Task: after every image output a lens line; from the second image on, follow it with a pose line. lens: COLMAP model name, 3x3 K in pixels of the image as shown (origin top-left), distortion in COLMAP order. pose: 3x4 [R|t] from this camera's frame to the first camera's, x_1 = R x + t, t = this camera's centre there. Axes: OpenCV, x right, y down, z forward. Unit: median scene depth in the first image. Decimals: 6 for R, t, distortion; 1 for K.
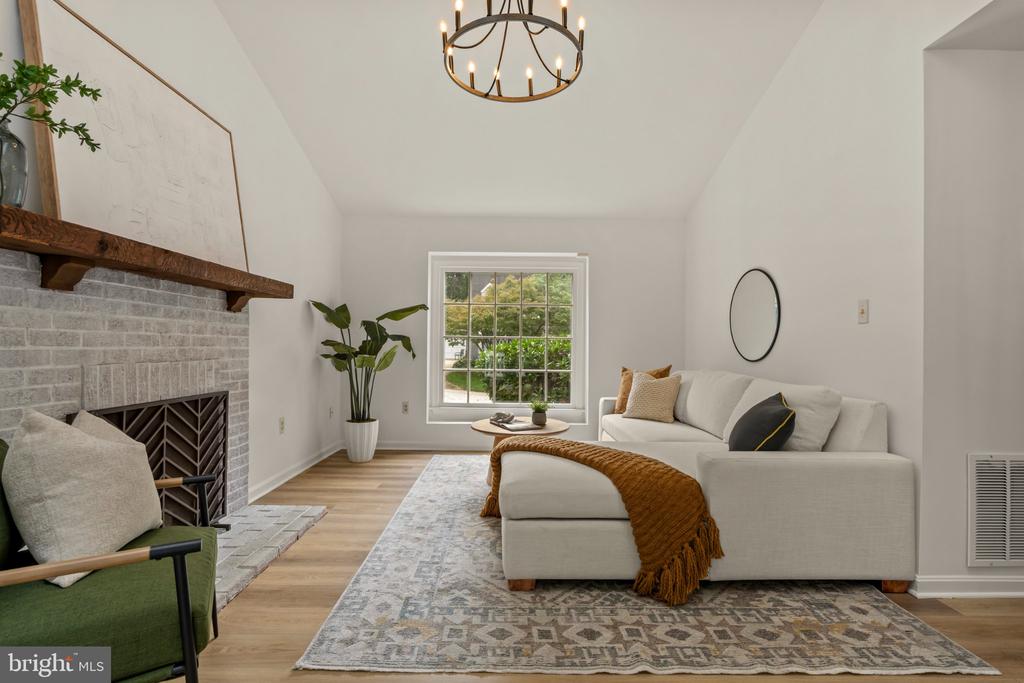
lens RADIAL K [[464.9, 0, 512.5], [0, 464.9, 345.4], [0, 0, 1]] dist [-0.003453, 0.001984]
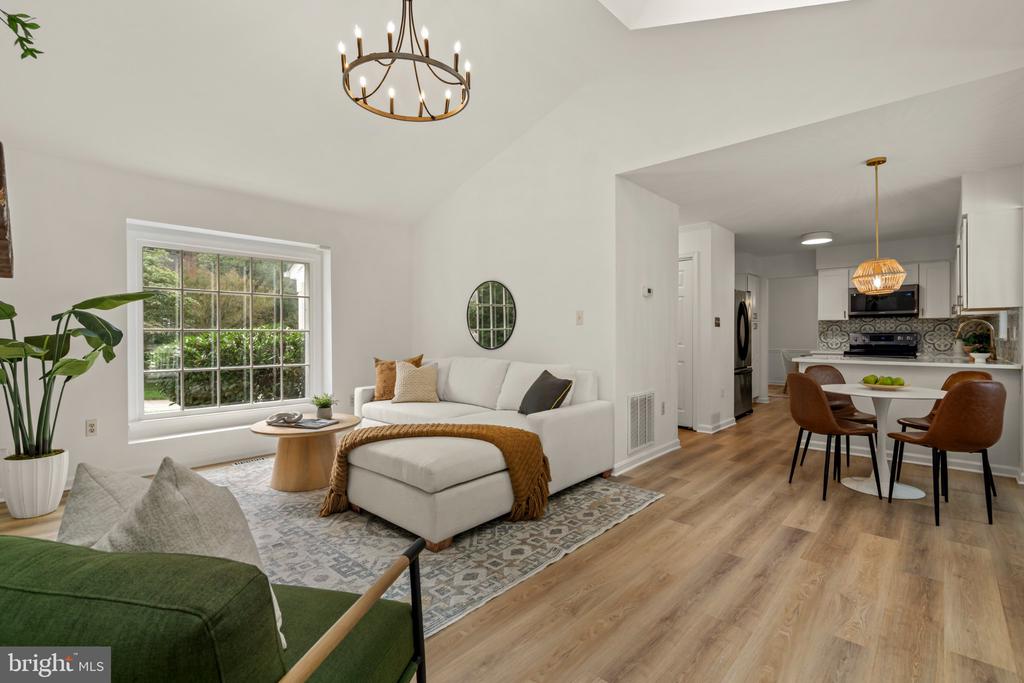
lens RADIAL K [[464.9, 0, 507.5], [0, 464.9, 338.4], [0, 0, 1]] dist [-0.003453, 0.001984]
pose [[0.682174, -0.018380, 0.730959, -0.757814], [0.007324, 0.999806, 0.018304, -0.036623], [-0.731153, -0.007133, 0.682176, 0.070257]]
